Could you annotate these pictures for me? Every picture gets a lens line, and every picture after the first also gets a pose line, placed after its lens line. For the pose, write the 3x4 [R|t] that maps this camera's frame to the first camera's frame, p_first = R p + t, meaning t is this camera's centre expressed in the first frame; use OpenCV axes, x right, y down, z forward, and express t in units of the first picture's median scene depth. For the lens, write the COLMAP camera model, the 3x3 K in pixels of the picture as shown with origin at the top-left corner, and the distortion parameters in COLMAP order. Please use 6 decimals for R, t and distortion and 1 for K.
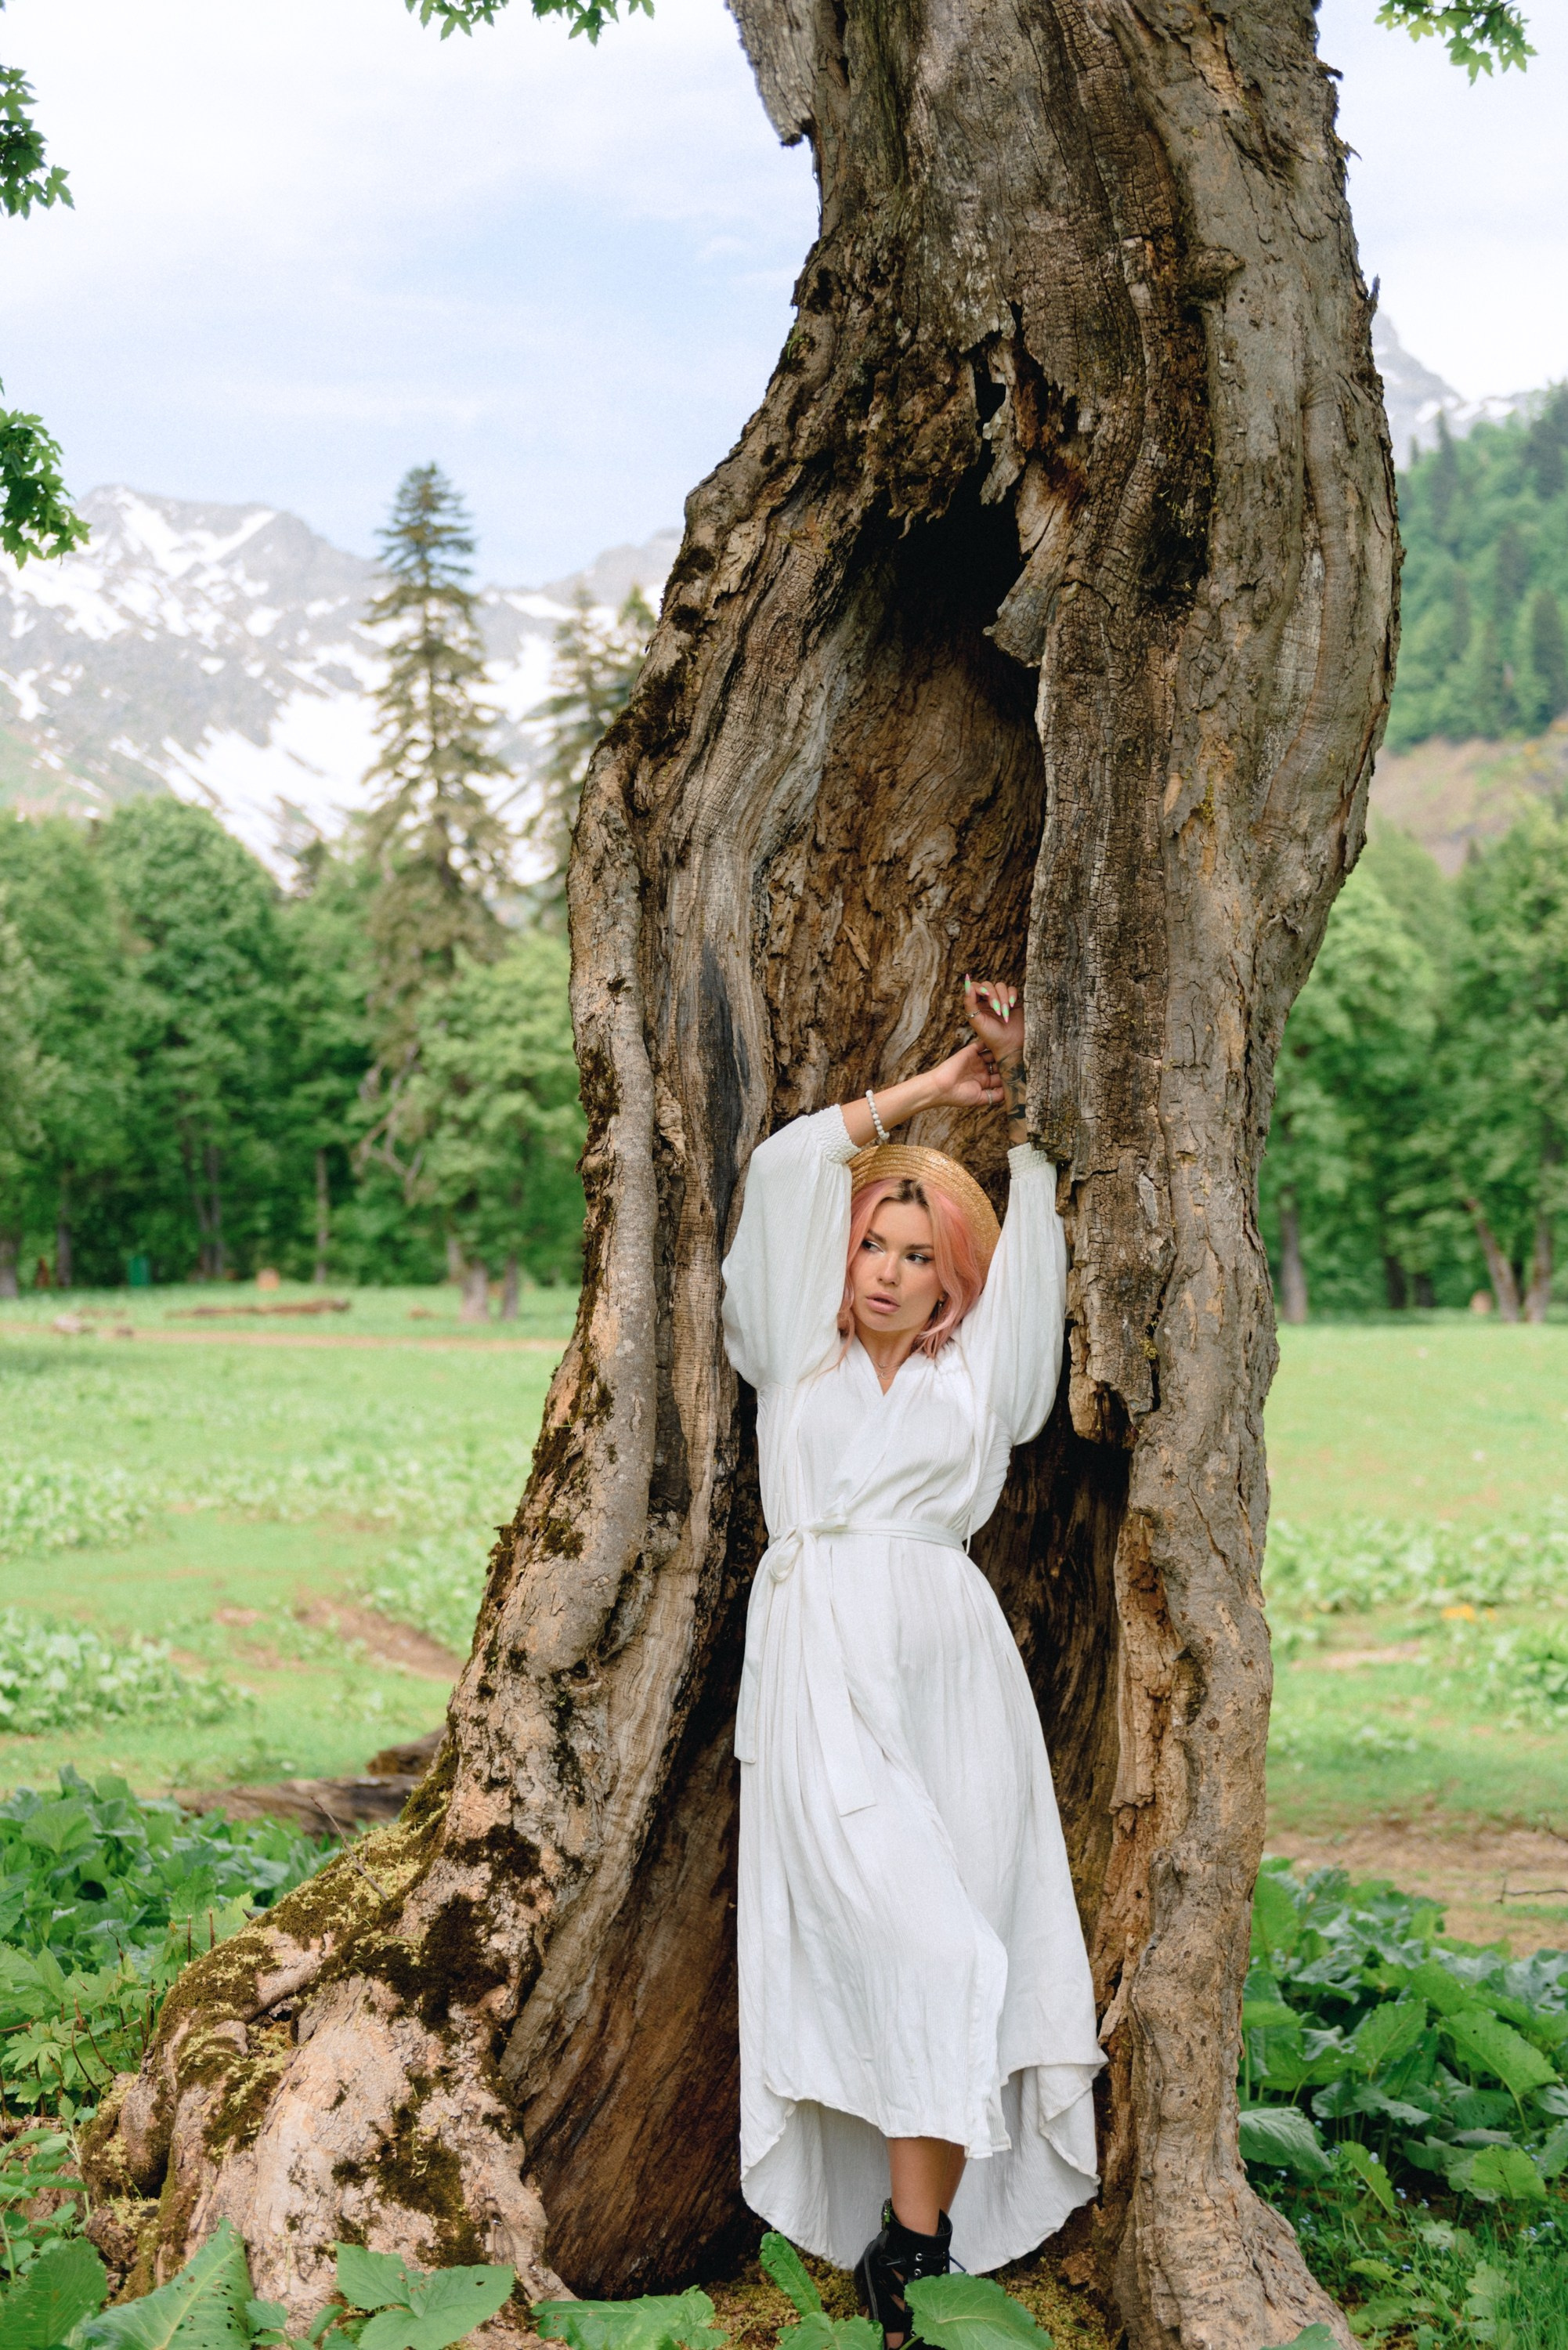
lens RADIAL K [[3185.3, 0, 822.7], [0, 3185.3, 1160.9], [0, 0, 1]] dist [-0.027499, 0.000000]
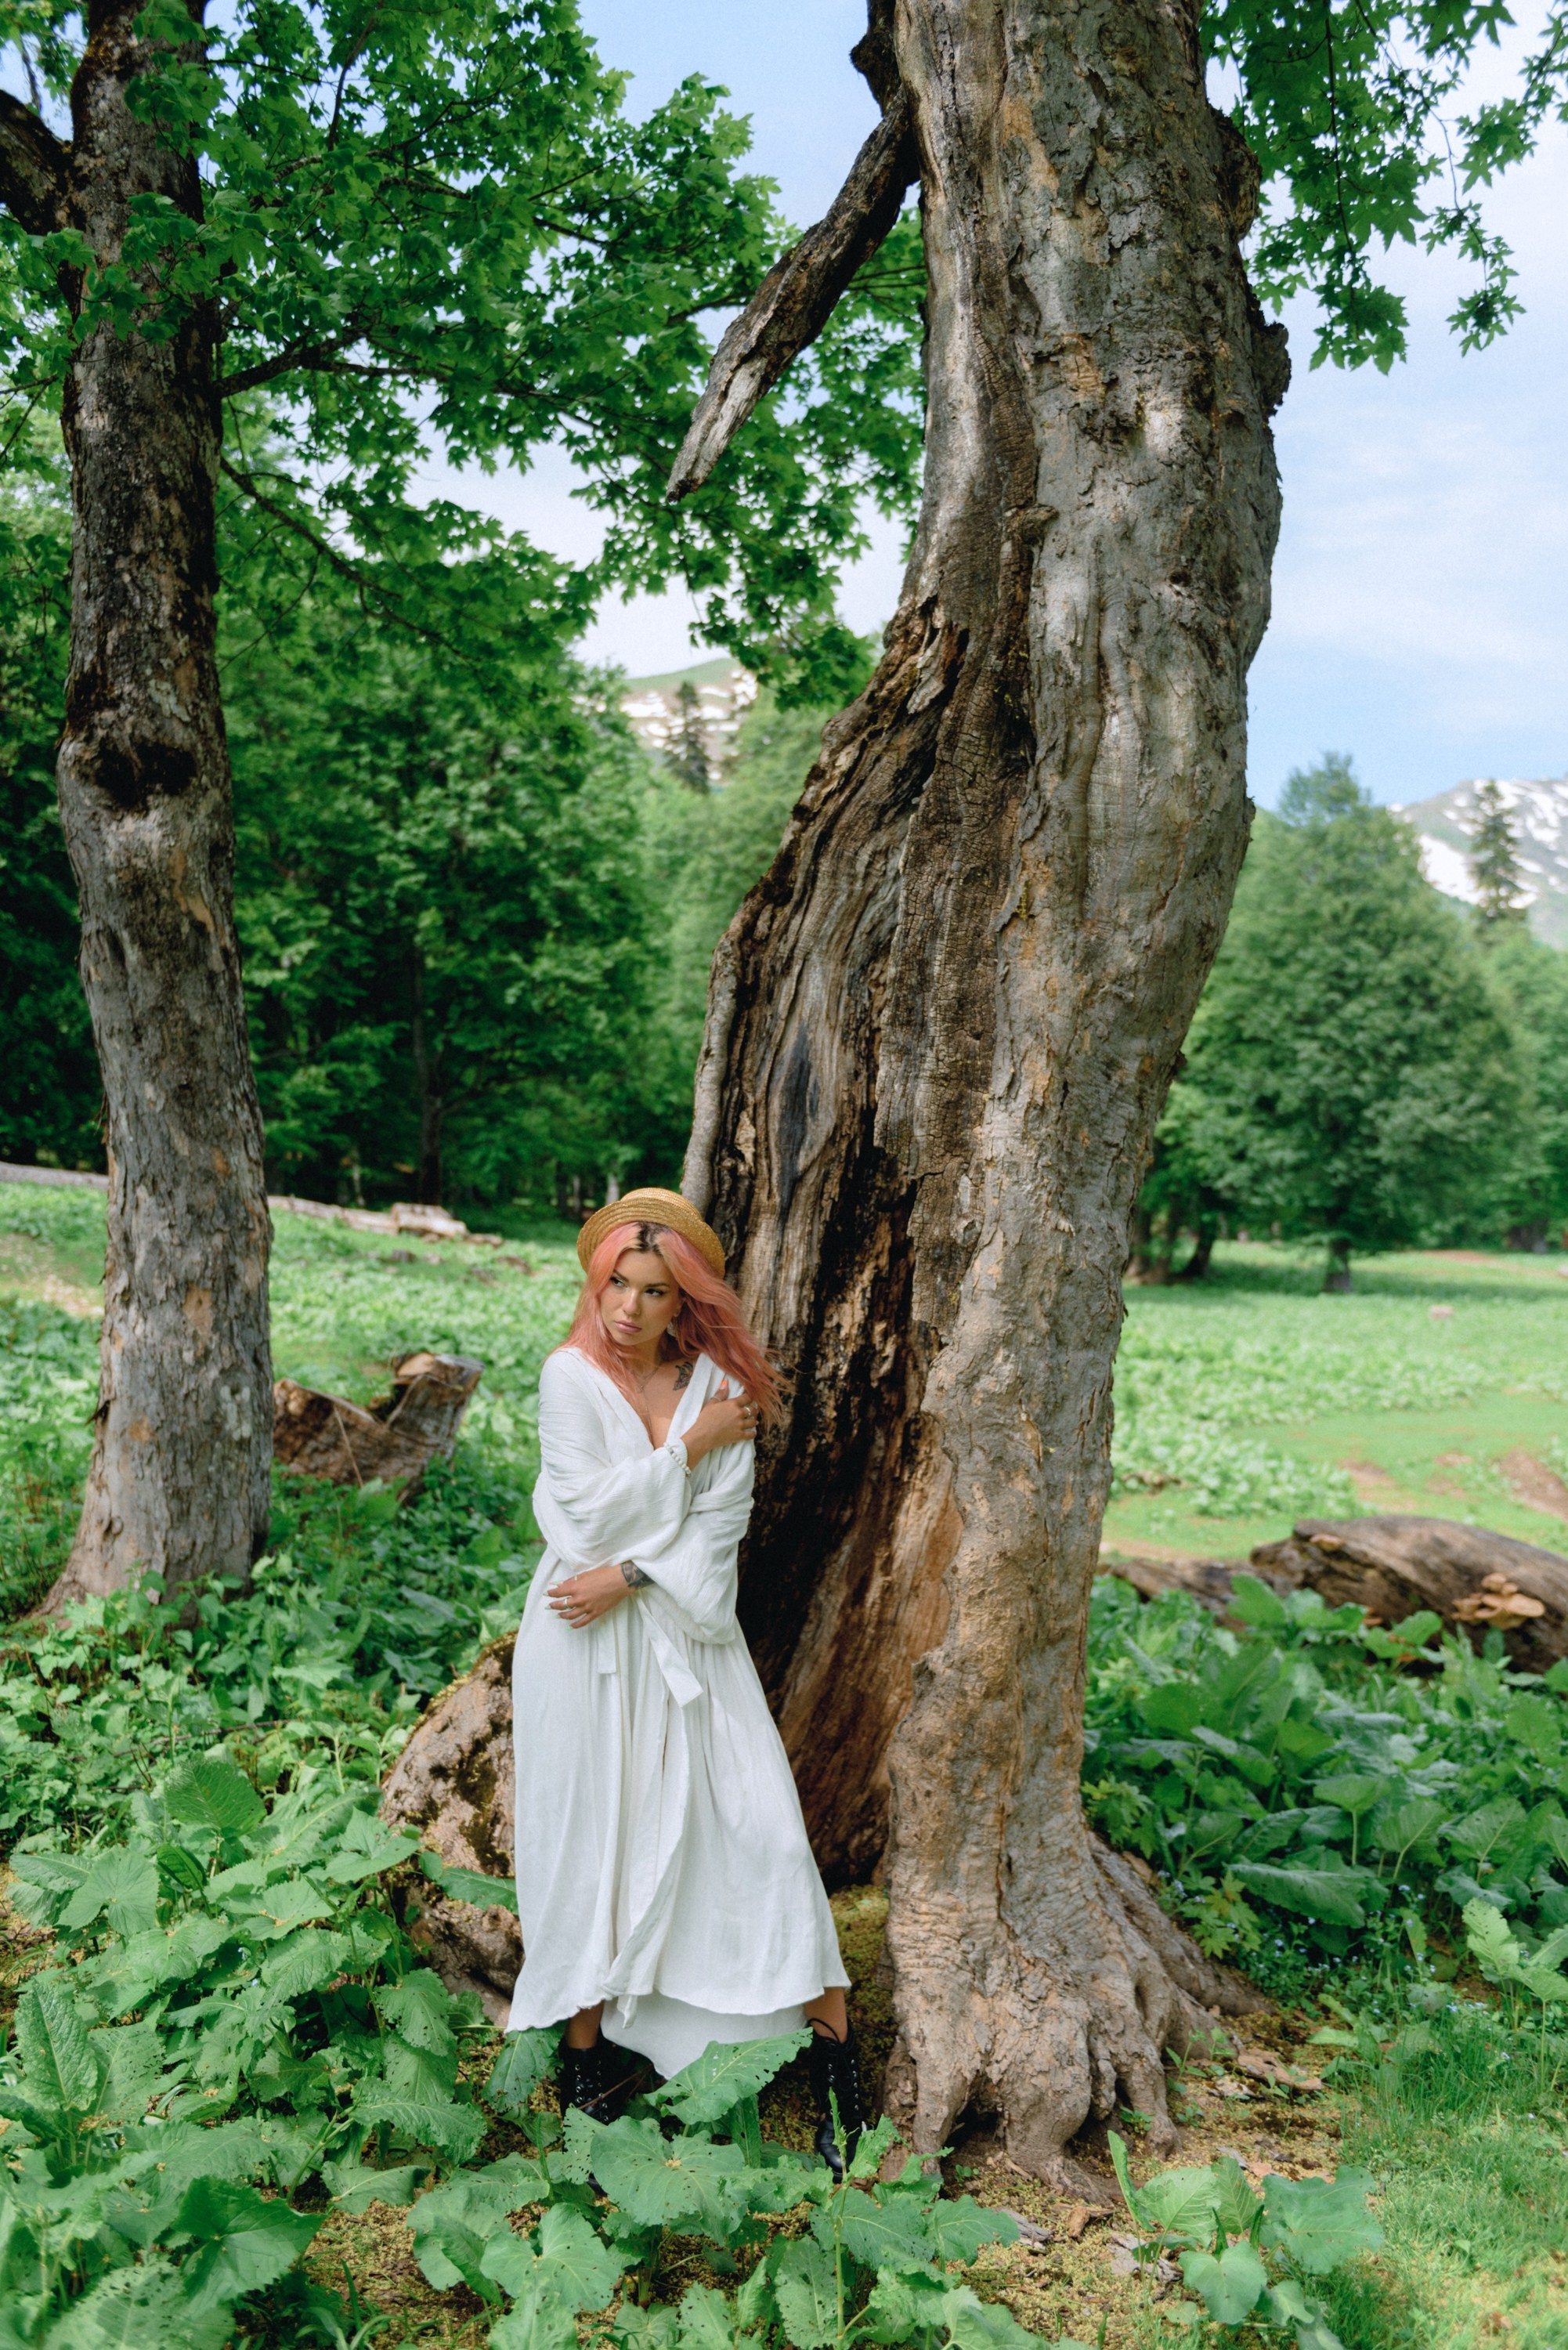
lens RADIAL K [[1968.2, 0, 851.9], [0, 1968.2, 1166.4], [0, 0, 1]] dist [-0.013351, -0.024053]
pose [[0.809382, 0.000136, -0.587282, 0.535053], [-0.001226, 0.999998, -0.001459, 0.001588], [0.587281, 0.001901, 0.809381, 0.247568]]
